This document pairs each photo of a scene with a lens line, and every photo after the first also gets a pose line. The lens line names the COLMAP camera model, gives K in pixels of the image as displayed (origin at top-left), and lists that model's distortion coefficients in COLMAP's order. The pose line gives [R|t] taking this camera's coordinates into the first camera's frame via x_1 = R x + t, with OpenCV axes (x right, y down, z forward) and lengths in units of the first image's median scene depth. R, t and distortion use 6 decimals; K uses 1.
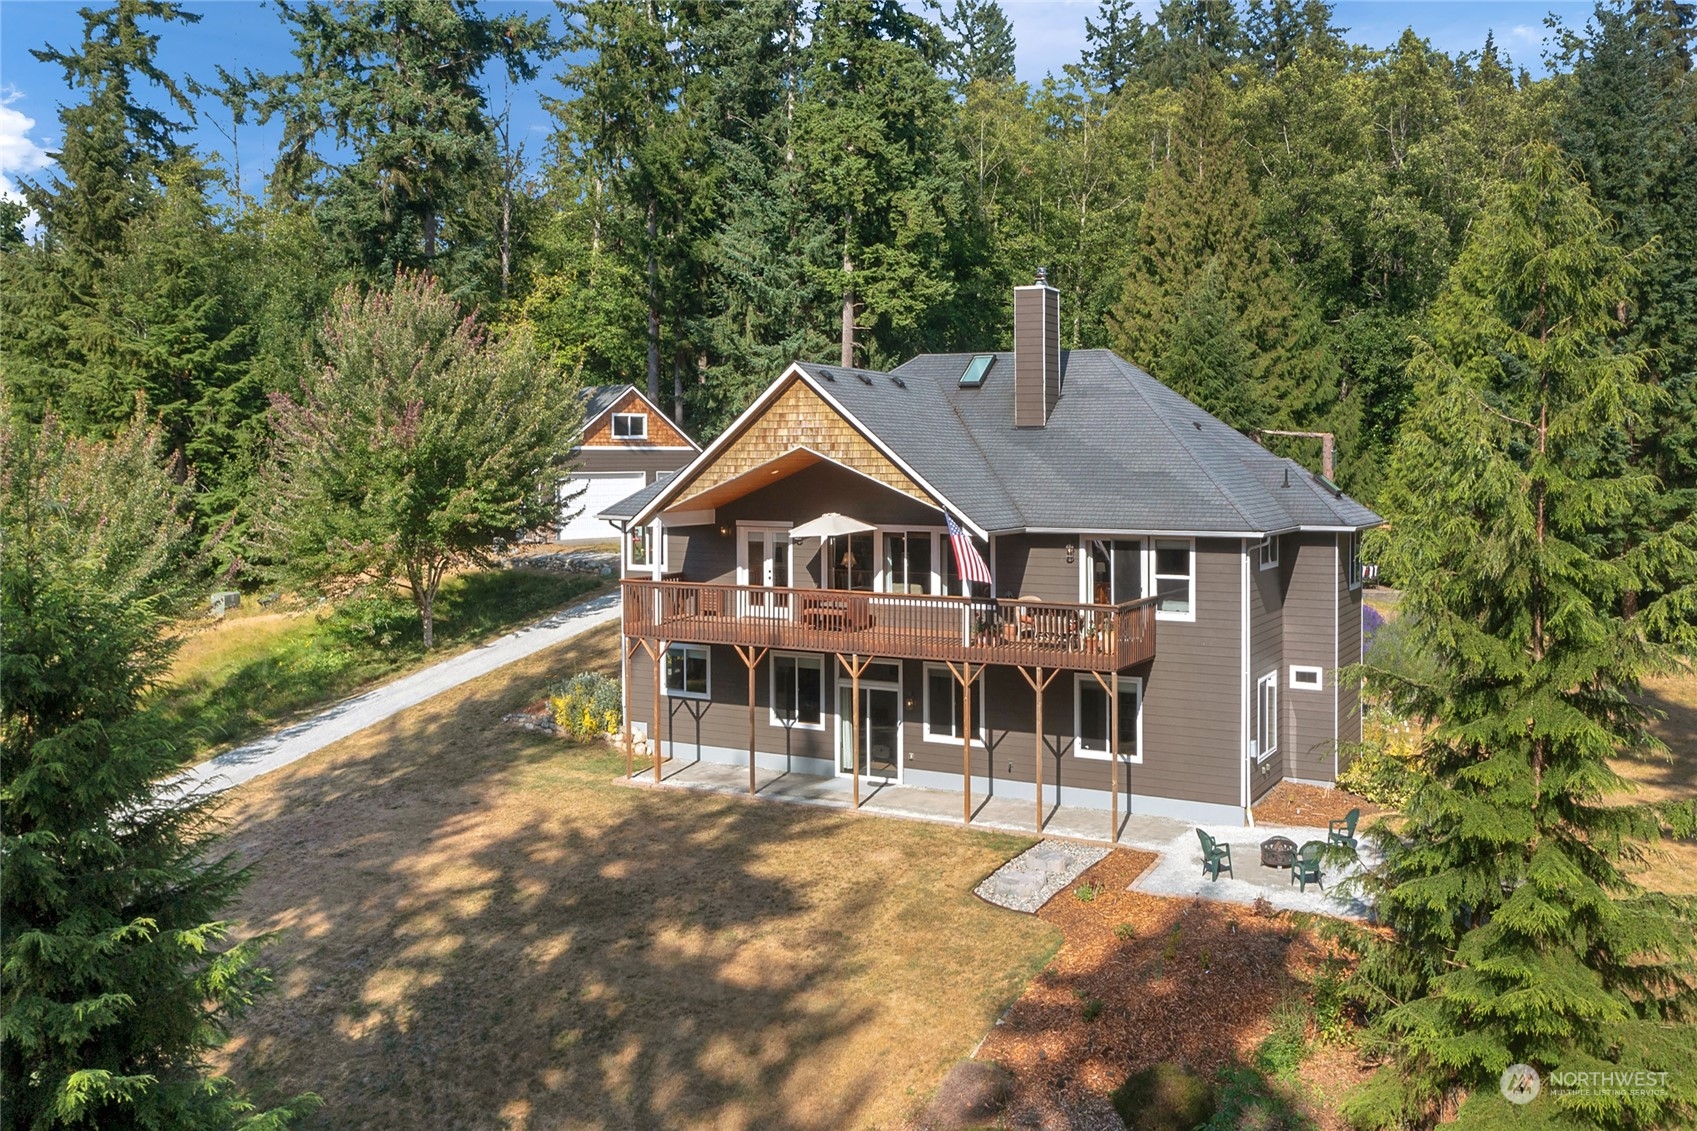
lens RADIAL K [[1525.4, 0, 848.0], [0, 1525.4, 456.1], [0, 0, 1]] dist [-0.017347, -0.017782]
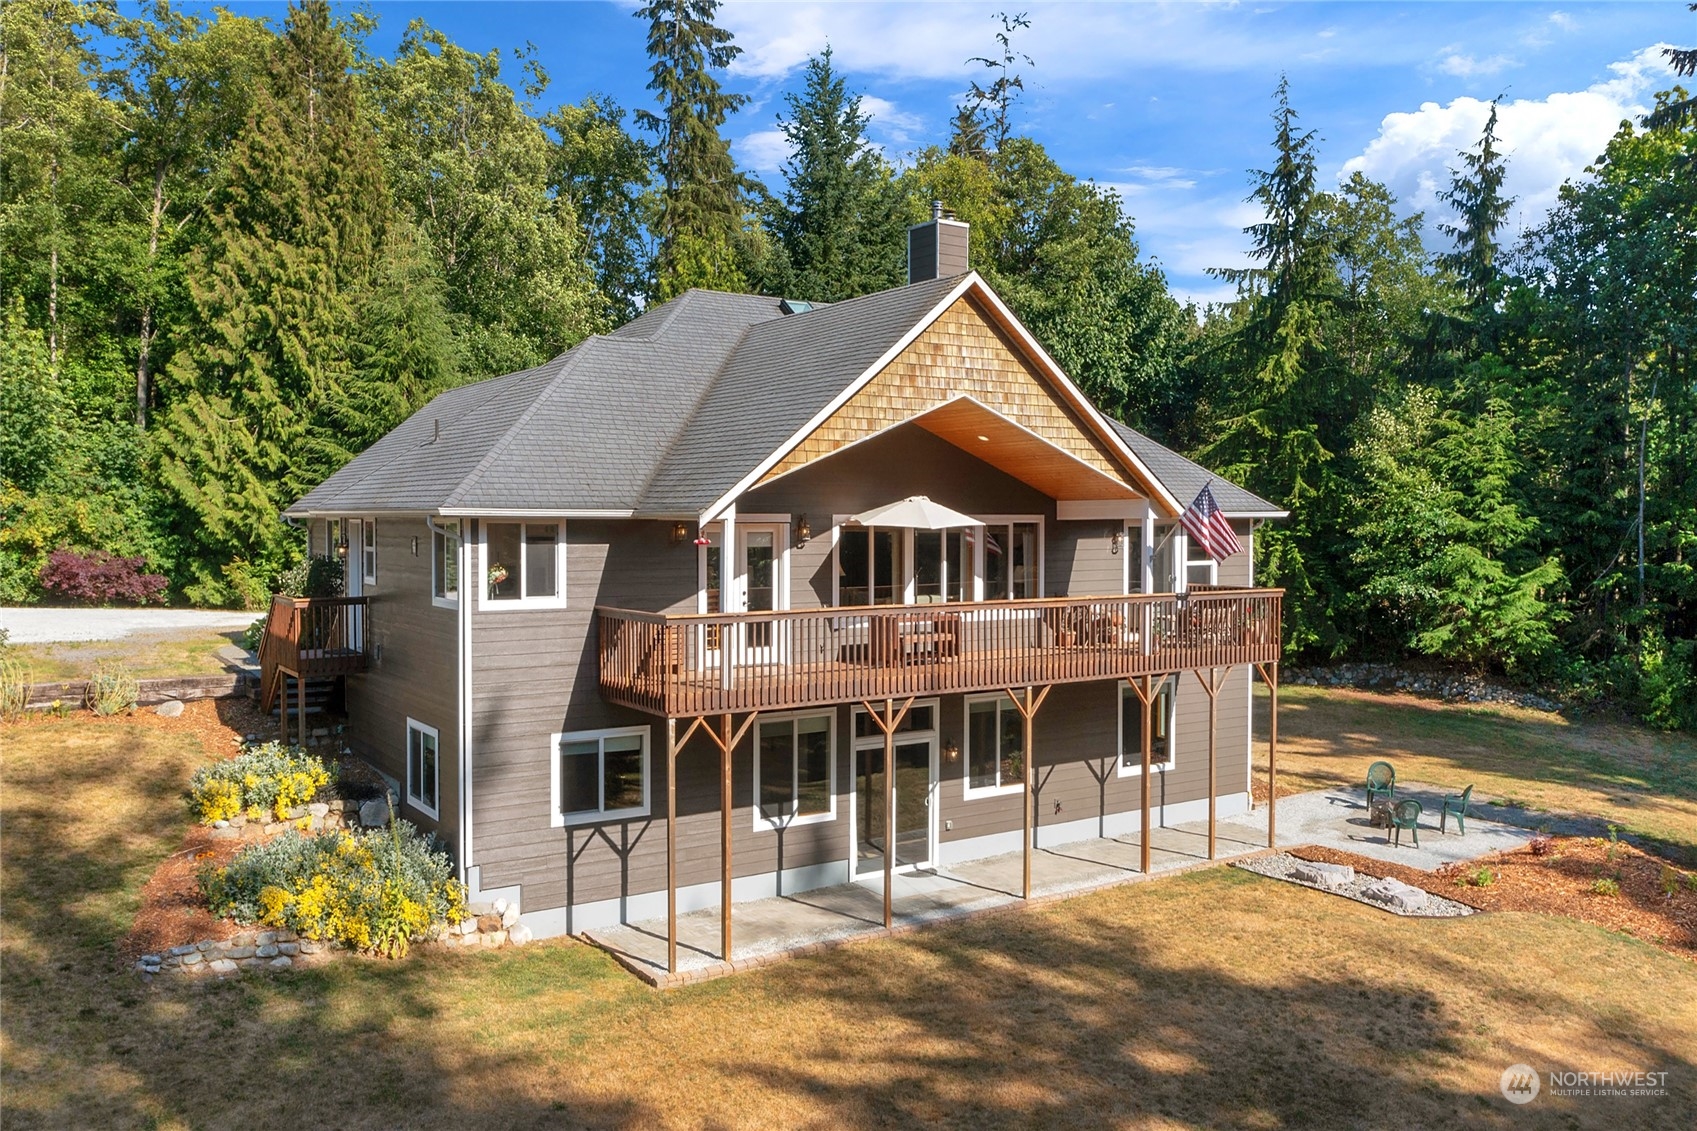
lens RADIAL K [[1500.5, 0, 924.8], [0, 1500.5, 561.3], [0, 0, 1]] dist [-0.036327, -0.002160]
pose [[0.381961, -0.025836, 0.923817, -0.612849], [0.002727, 0.999636, 0.026828, 0.046588], [-0.924174, -0.007728, 0.381893, 0.705946]]
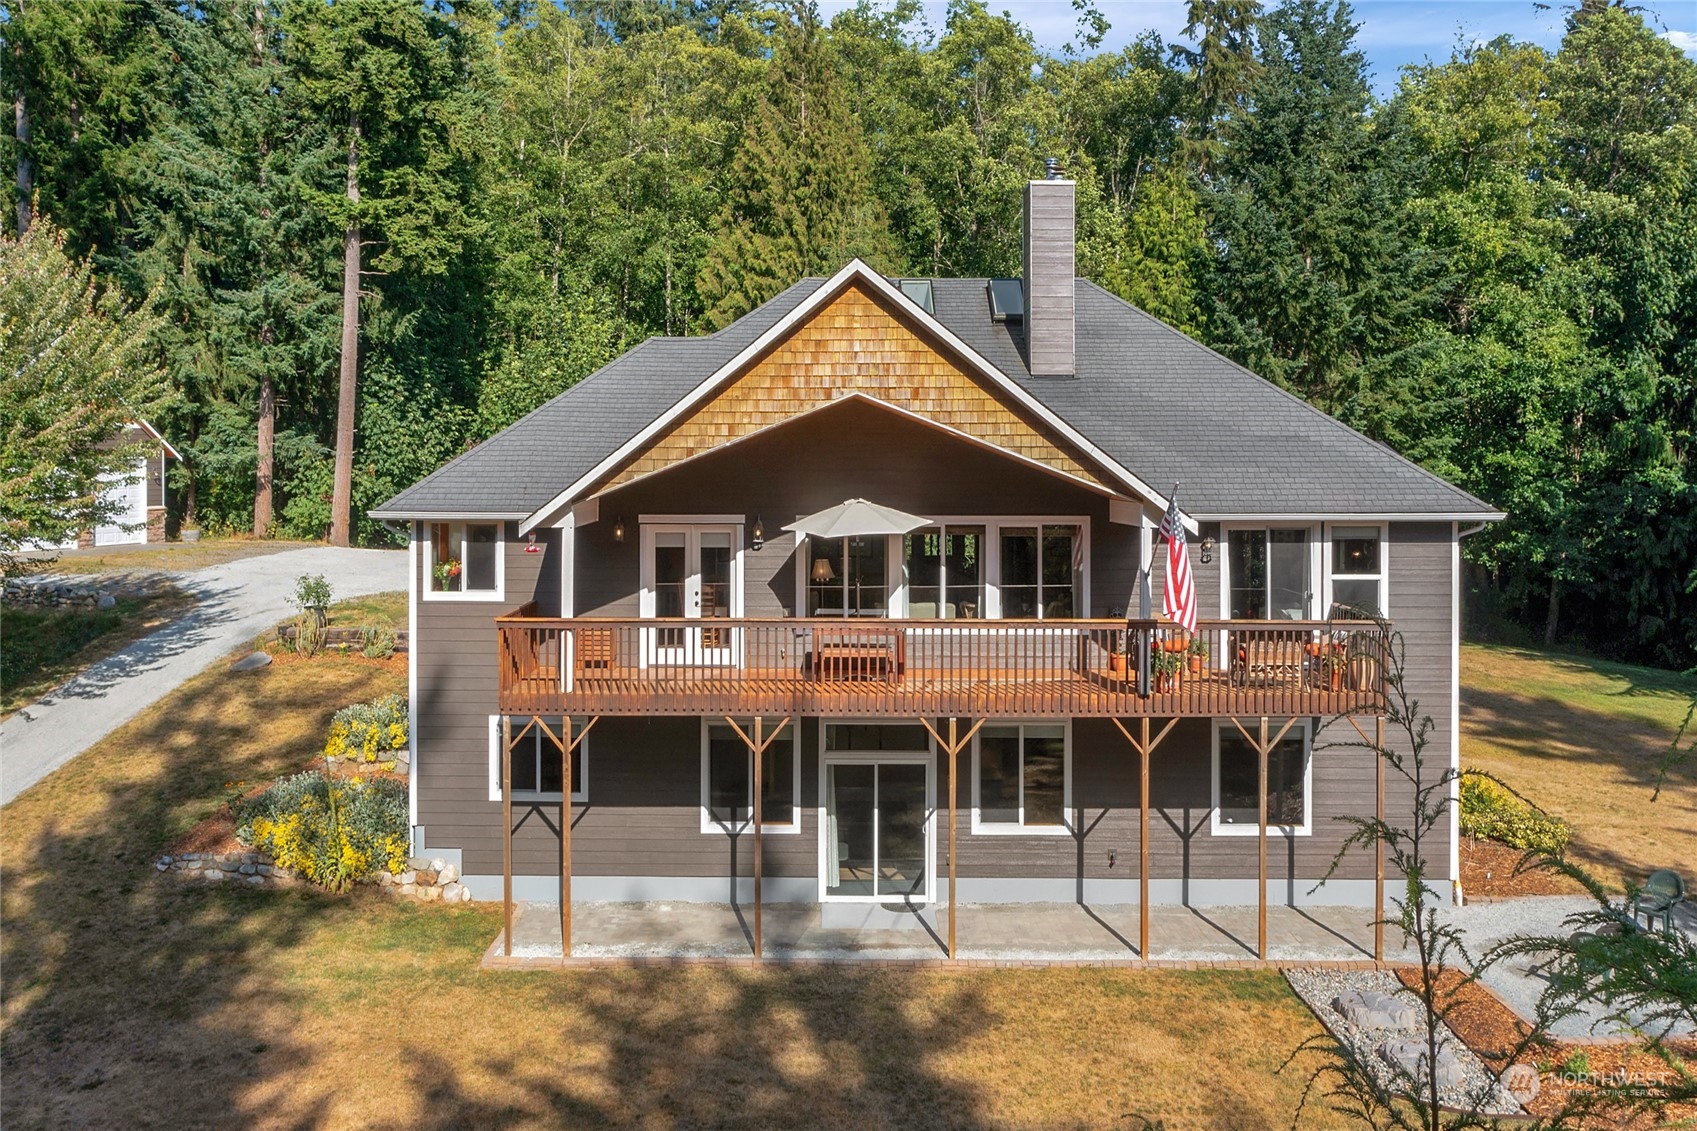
lens RADIAL K [[1525.4, 0, 848.0], [0, 1525.4, 456.1], [0, 0, 1]] dist [-0.017347, -0.017782]
pose [[0.880331, -0.002993, 0.474351, -0.305141], [0.002173, 0.999995, 0.002277, 0.016737], [-0.474355, -0.000974, 0.880333, 0.414412]]
